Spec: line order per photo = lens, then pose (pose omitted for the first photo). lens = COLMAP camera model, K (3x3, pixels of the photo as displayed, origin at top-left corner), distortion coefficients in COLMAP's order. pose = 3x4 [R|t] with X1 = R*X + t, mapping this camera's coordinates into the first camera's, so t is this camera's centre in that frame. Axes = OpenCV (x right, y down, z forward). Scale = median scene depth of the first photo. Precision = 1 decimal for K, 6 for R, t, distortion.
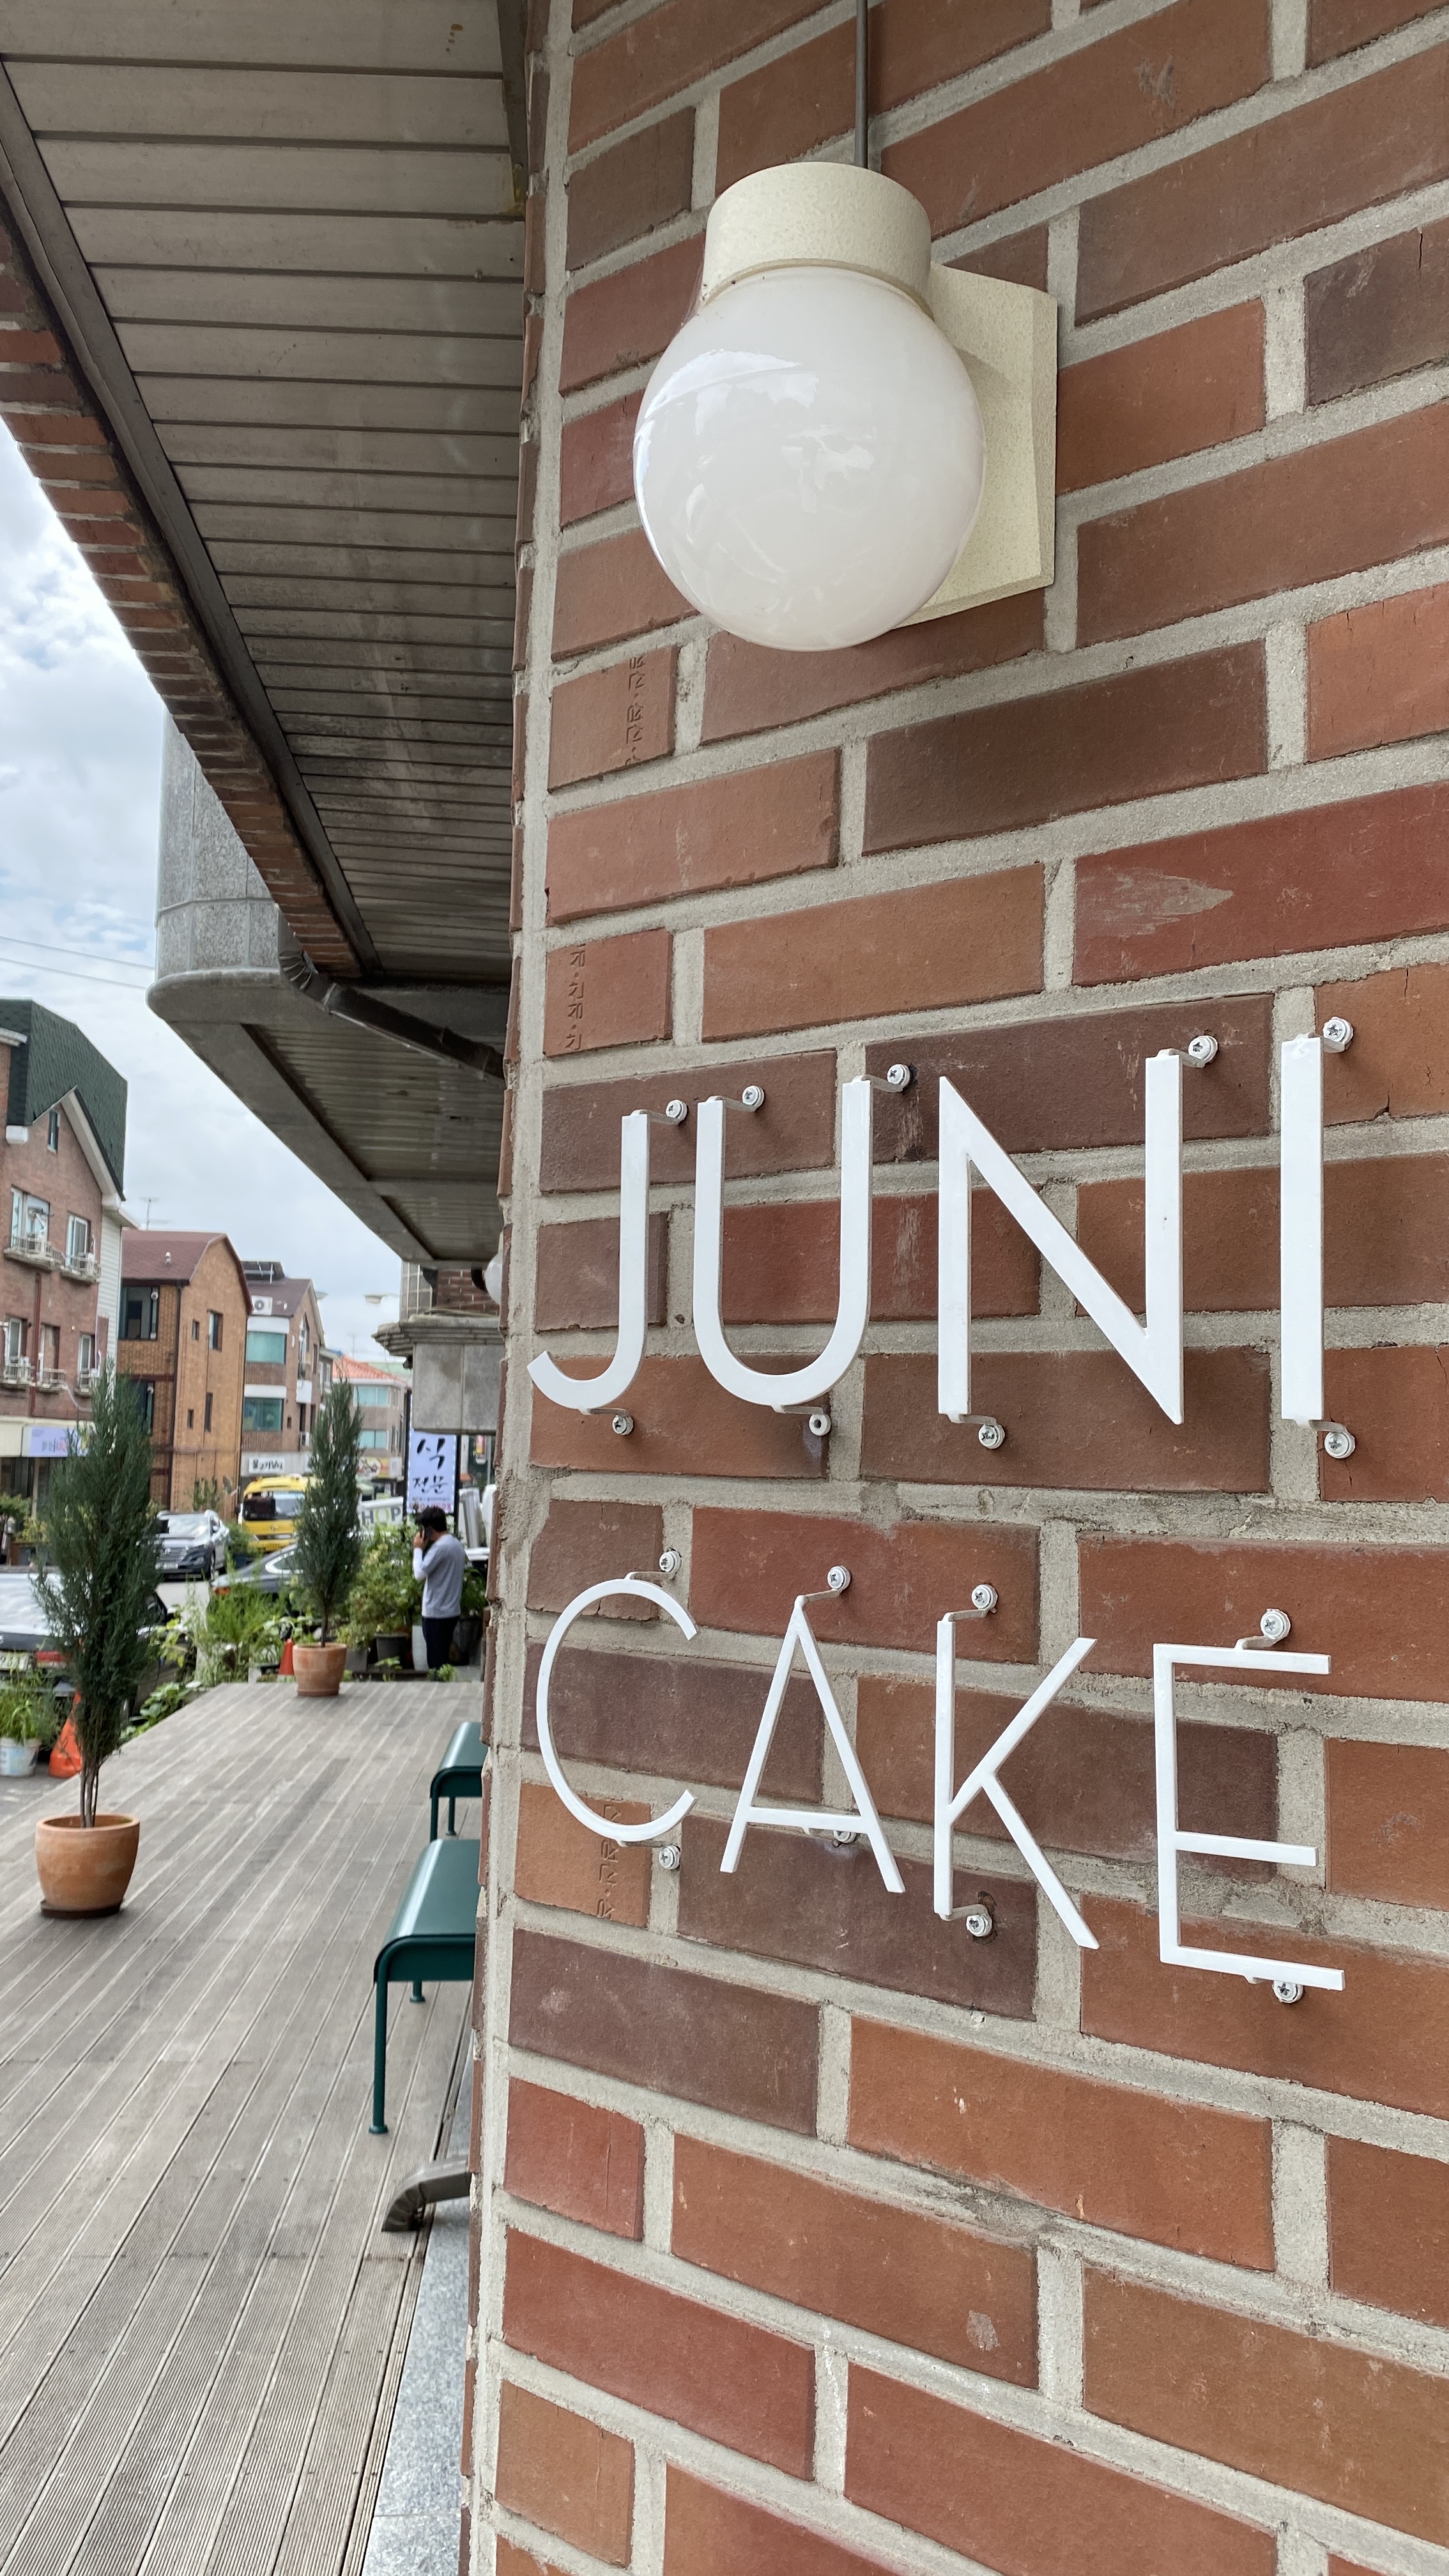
lens RADIAL K [[1997.0, 0, 720.1], [0, 1997.0, 1288.0], [0, 0, 1]] dist [0.031570, -0.021810]
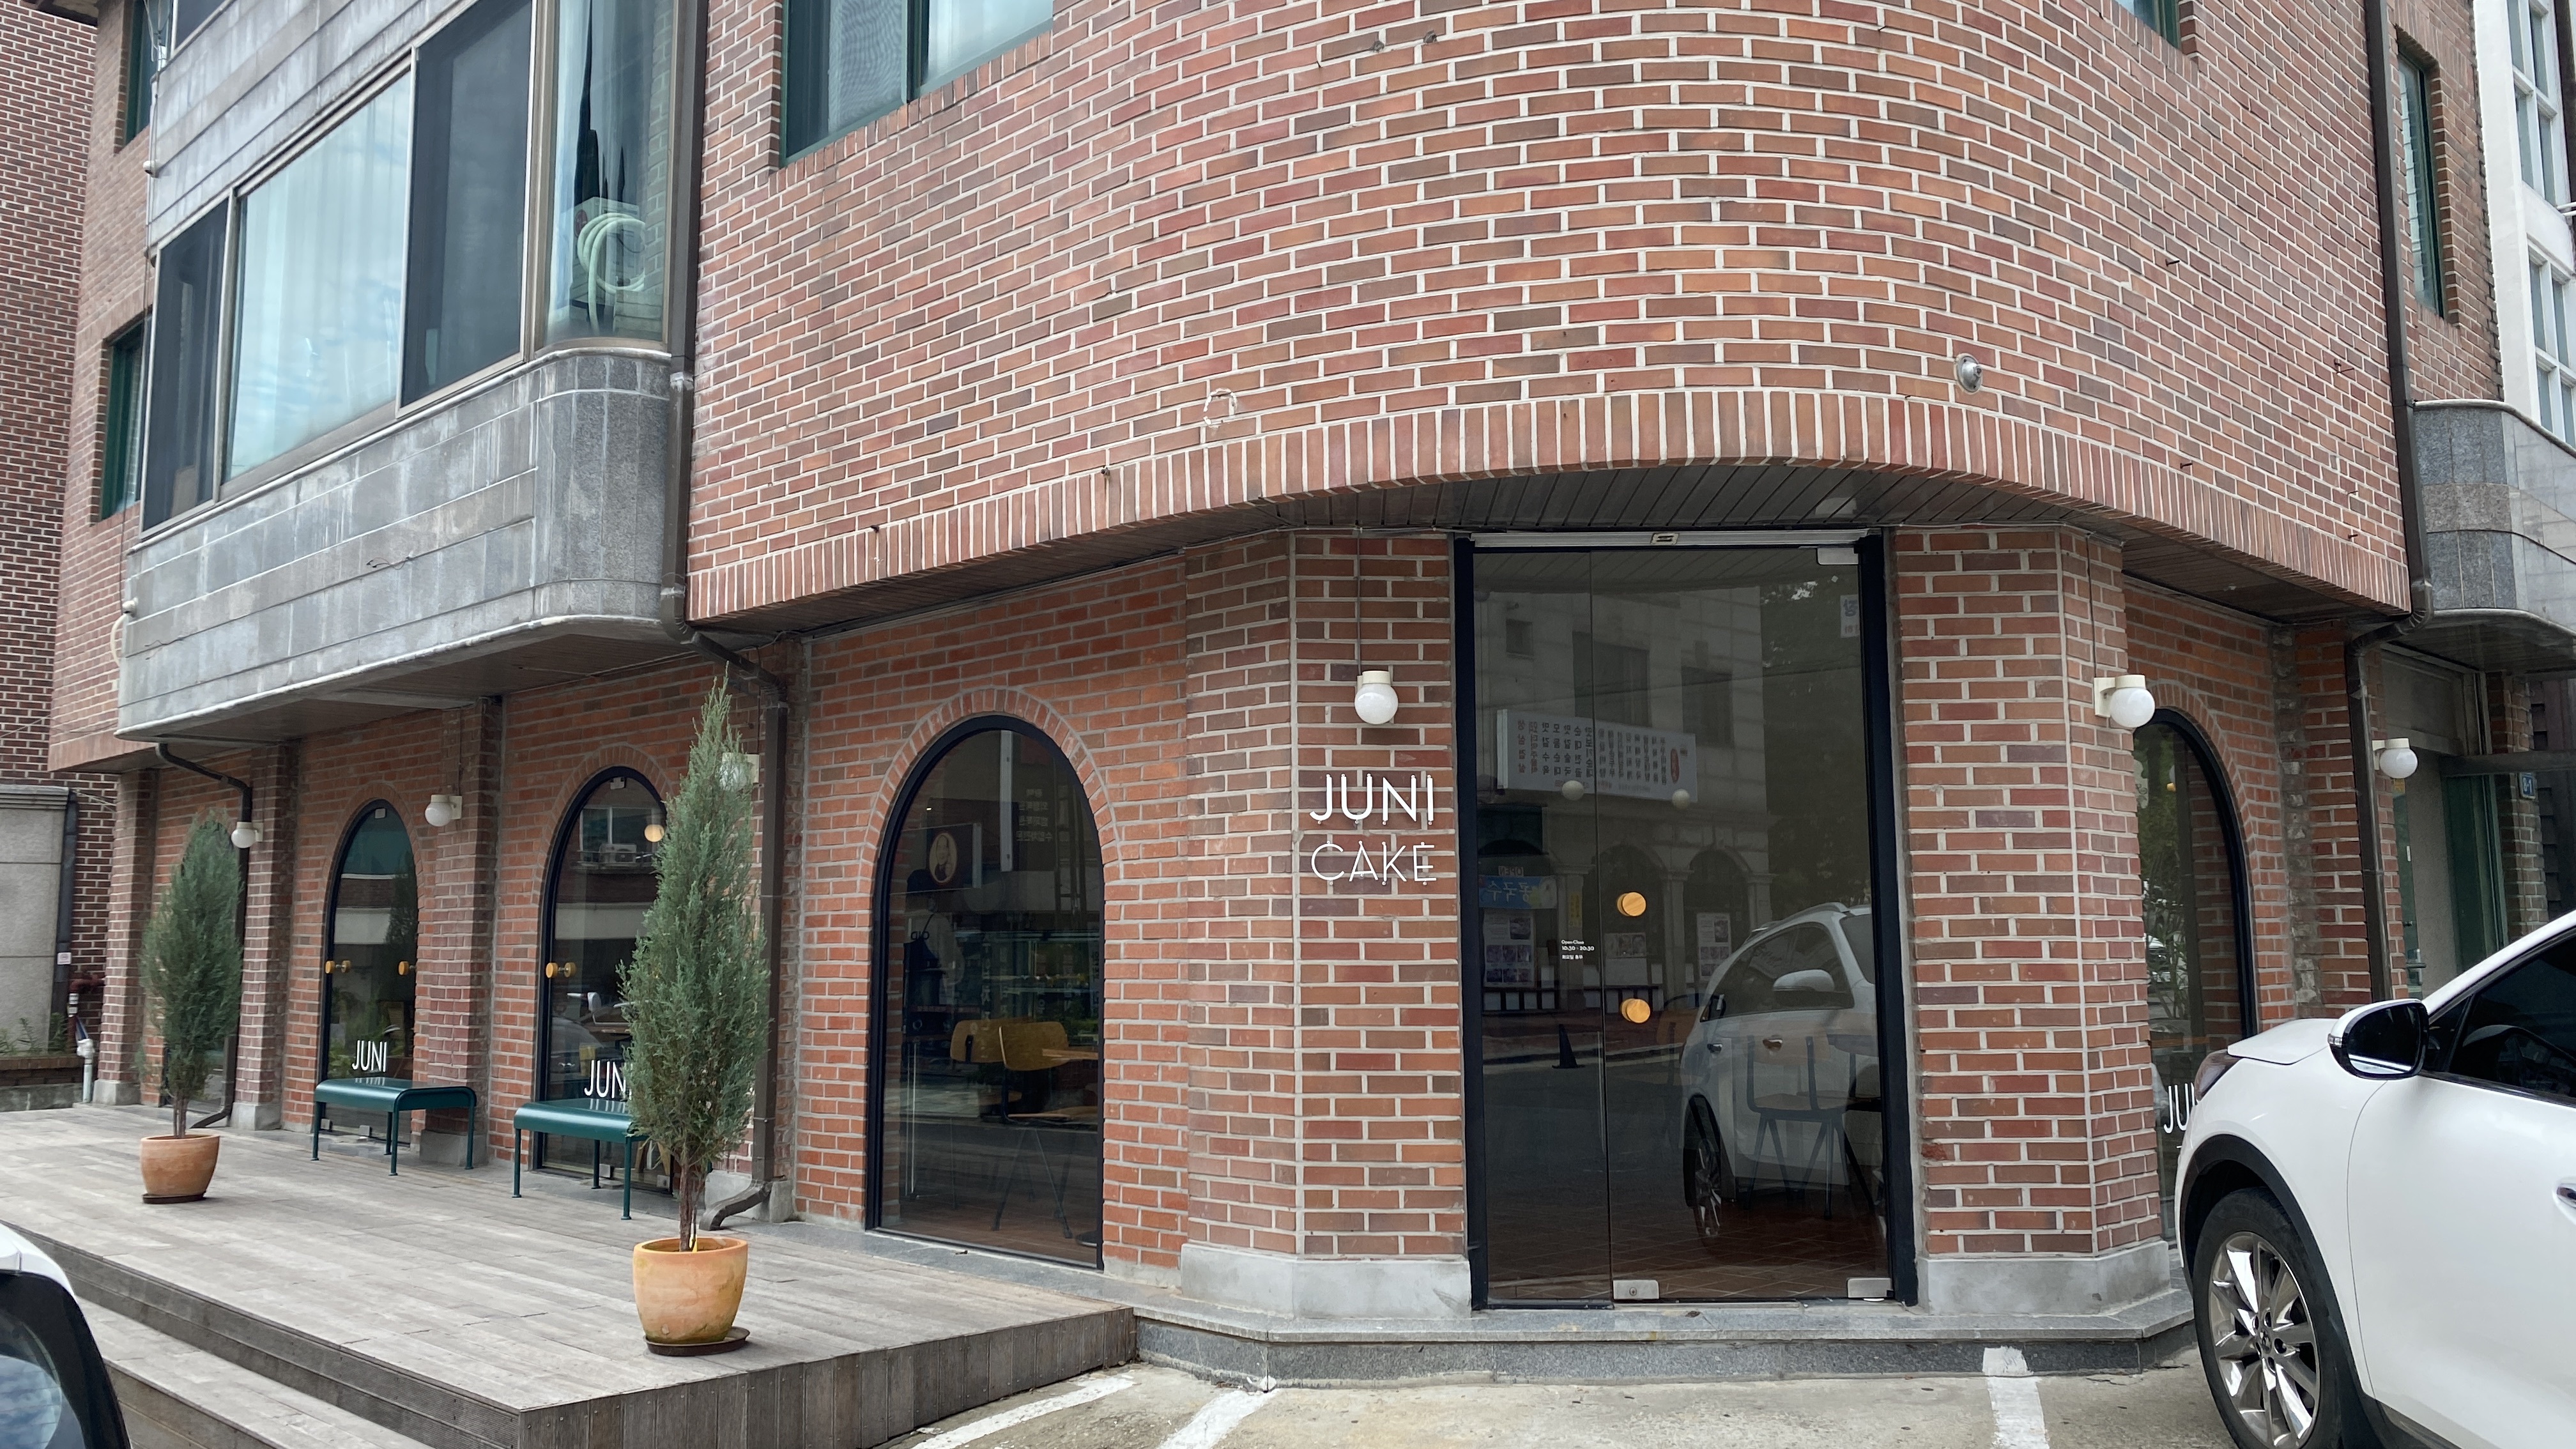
lens RADIAL K [[1997.0, 0, 1286.0], [0, 1997.0, 720.2], [0, 0, 1]] dist [0.031570, -0.021810]
pose [[0.746920, 0.060290, 0.662174, -5.337794], [-0.038898, 0.998137, -0.047003, 0.054423], [-0.663775, 0.009350, 0.747874, -4.584988]]
